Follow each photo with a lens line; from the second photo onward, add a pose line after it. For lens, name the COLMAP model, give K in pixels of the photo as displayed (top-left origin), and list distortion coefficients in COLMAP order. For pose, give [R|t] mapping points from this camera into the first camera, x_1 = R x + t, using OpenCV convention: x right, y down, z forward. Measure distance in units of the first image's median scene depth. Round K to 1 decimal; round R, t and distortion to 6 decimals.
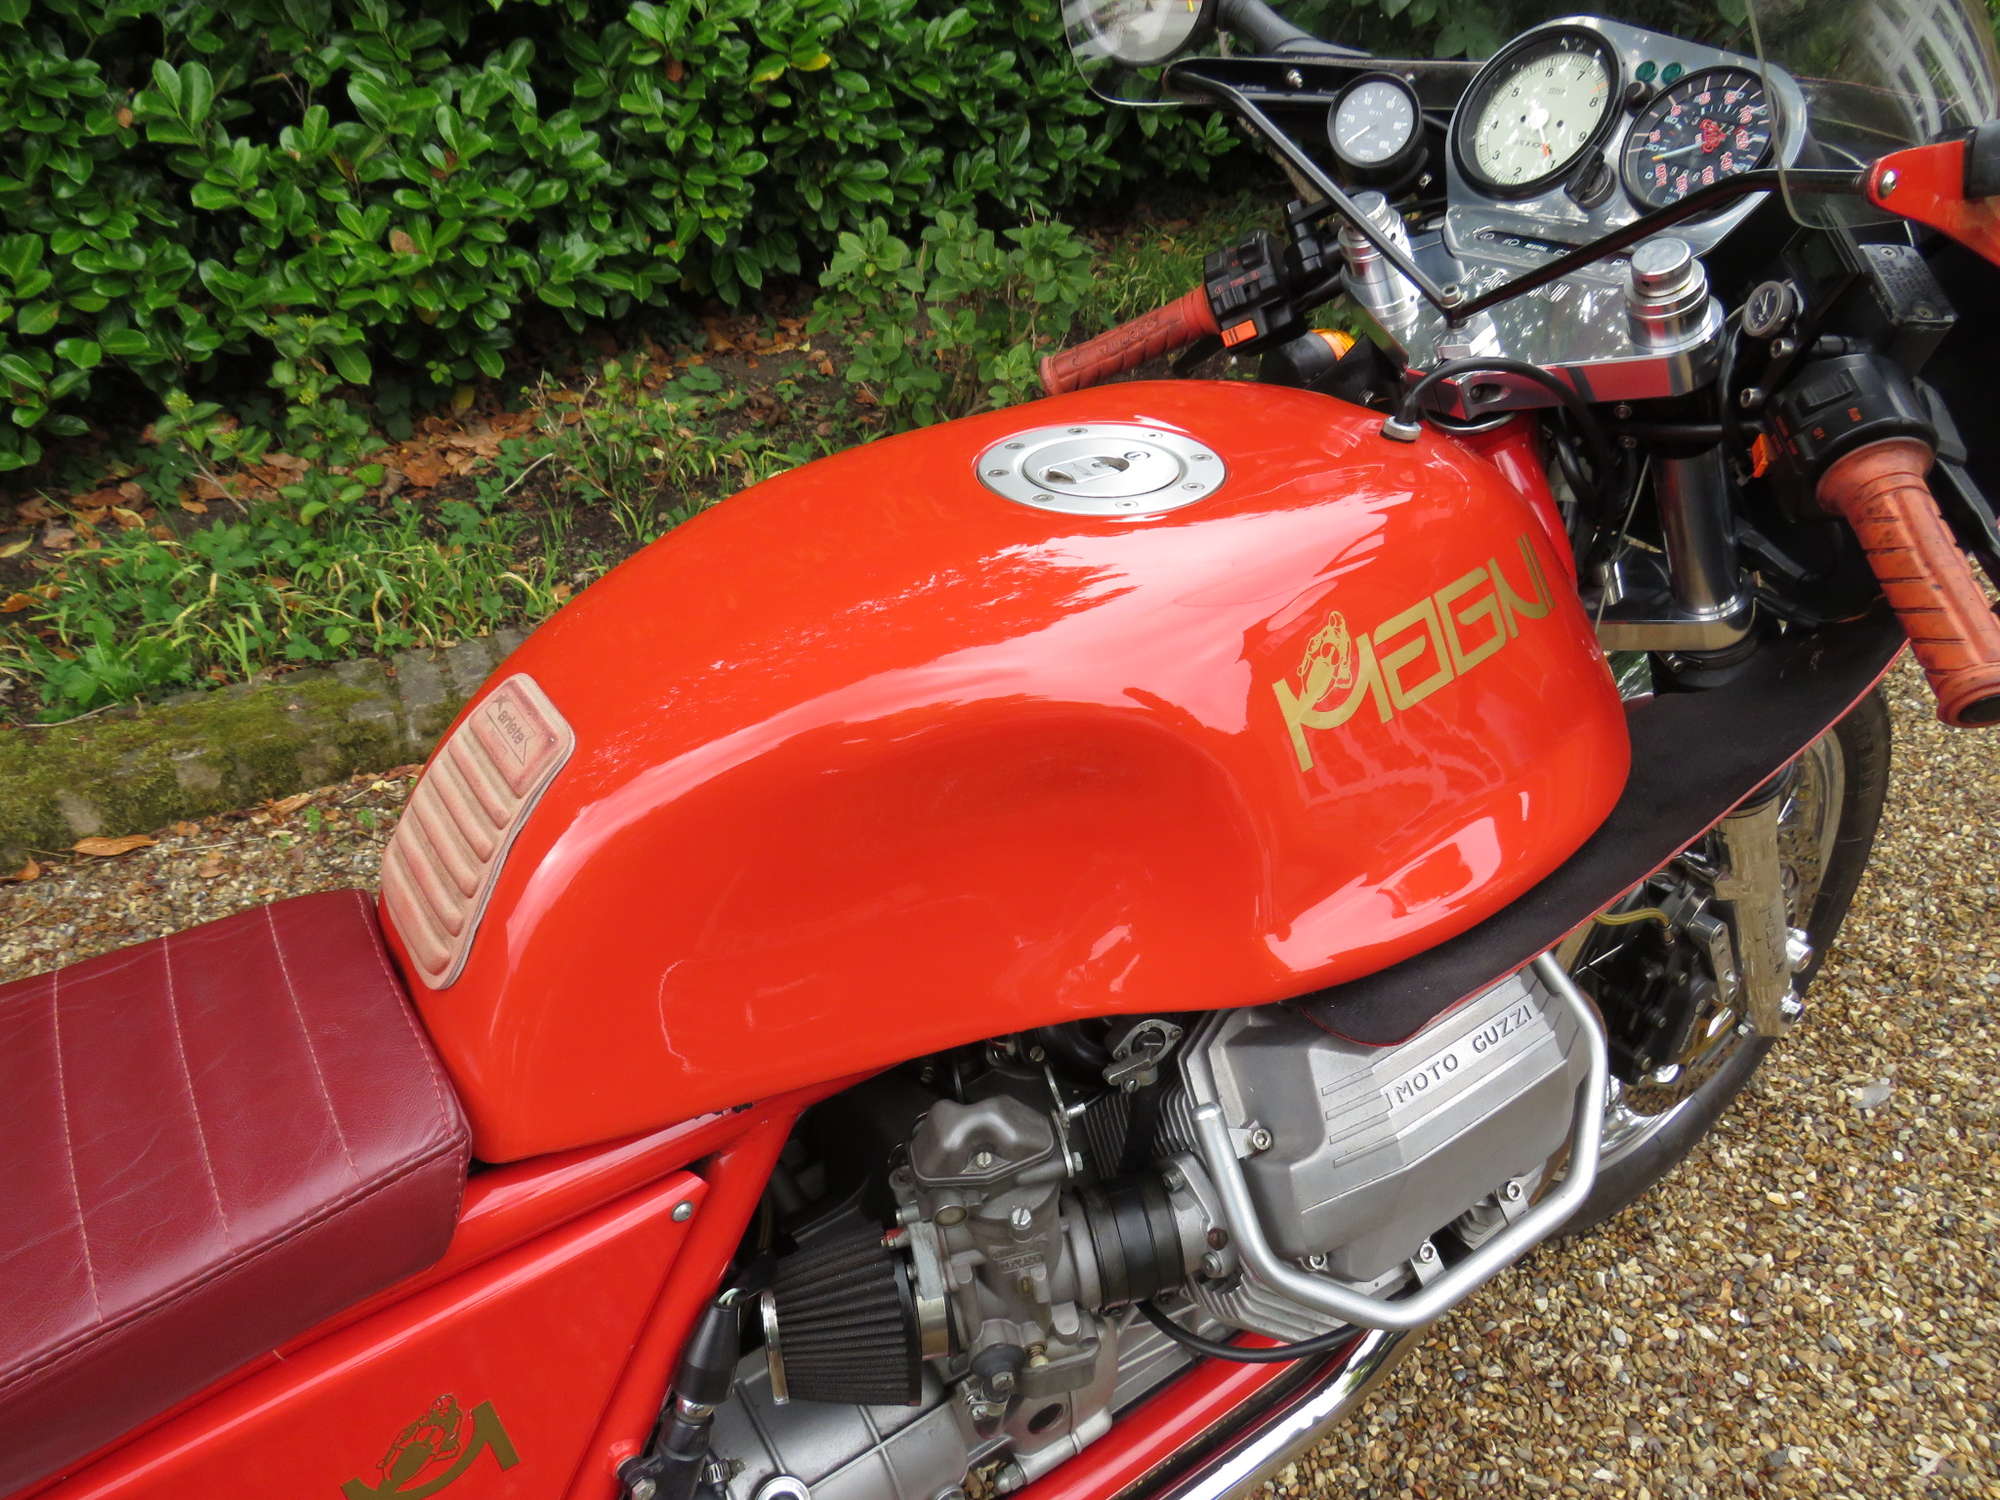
lens RADIAL K [[1413.4, 0, 988.2], [0, 1413.4, 744.7], [0, 0, 1]] dist [-0.040035, 0.014056]
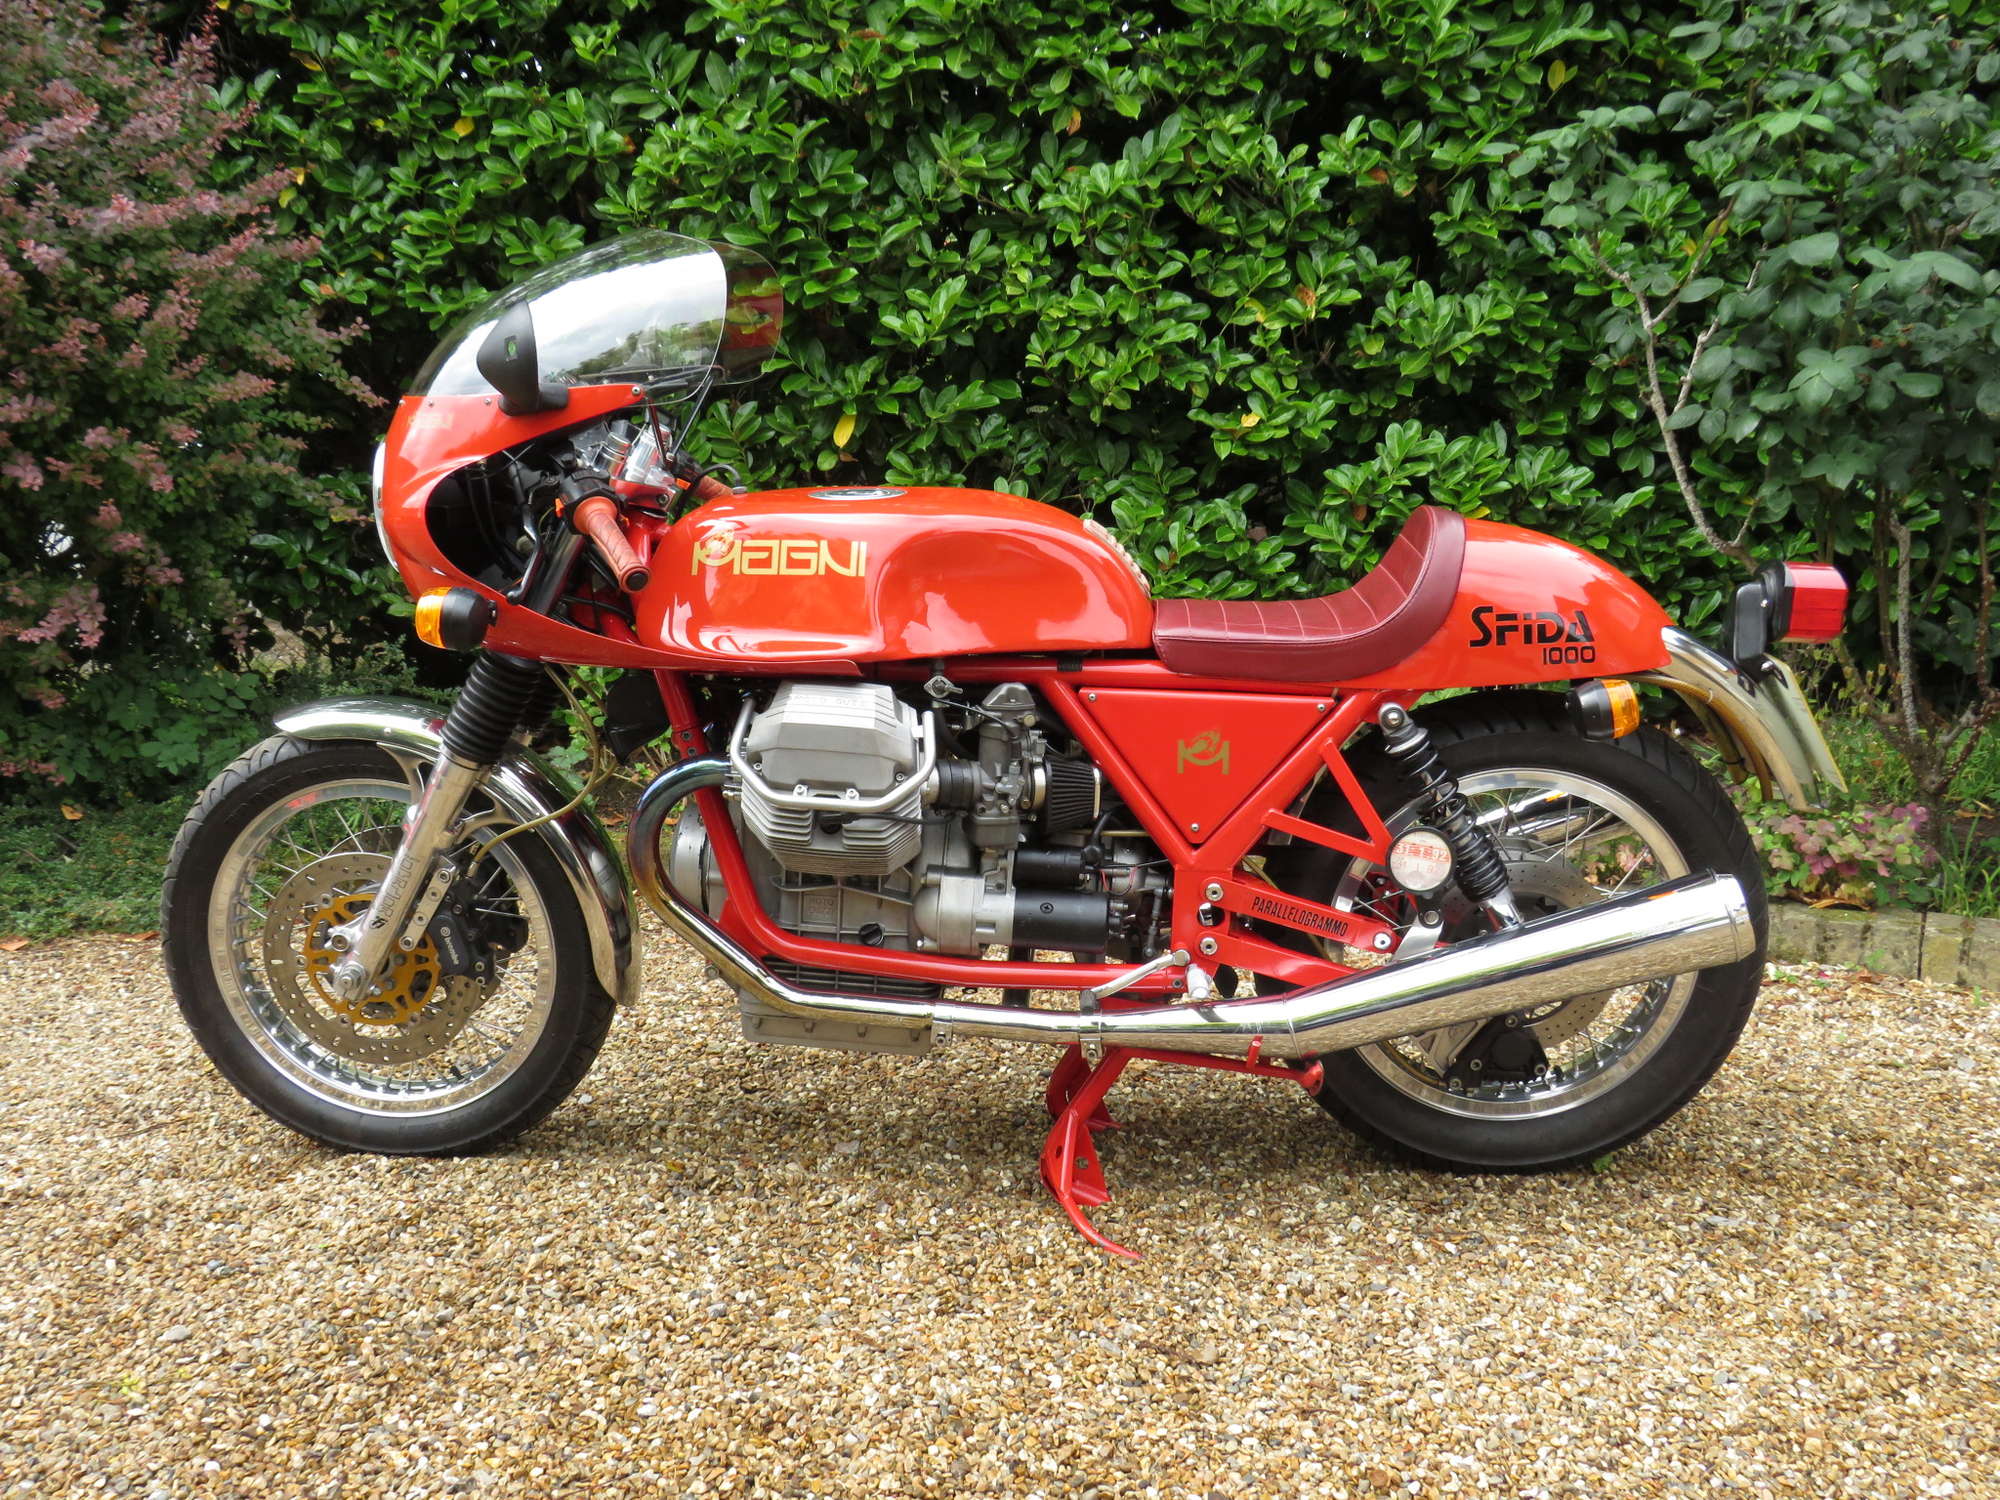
lens RADIAL K [[1746.4, 0, 1023.7], [0, 1746.4, 746.1], [0, 0, 1]] dist [-0.067482, 0.012061]
pose [[0.793426, 0.102915, -0.599903, 0.607918], [-0.325058, 0.904926, -0.274676, 0.297699], [0.514599, 0.412938, 0.751445, -0.318768]]
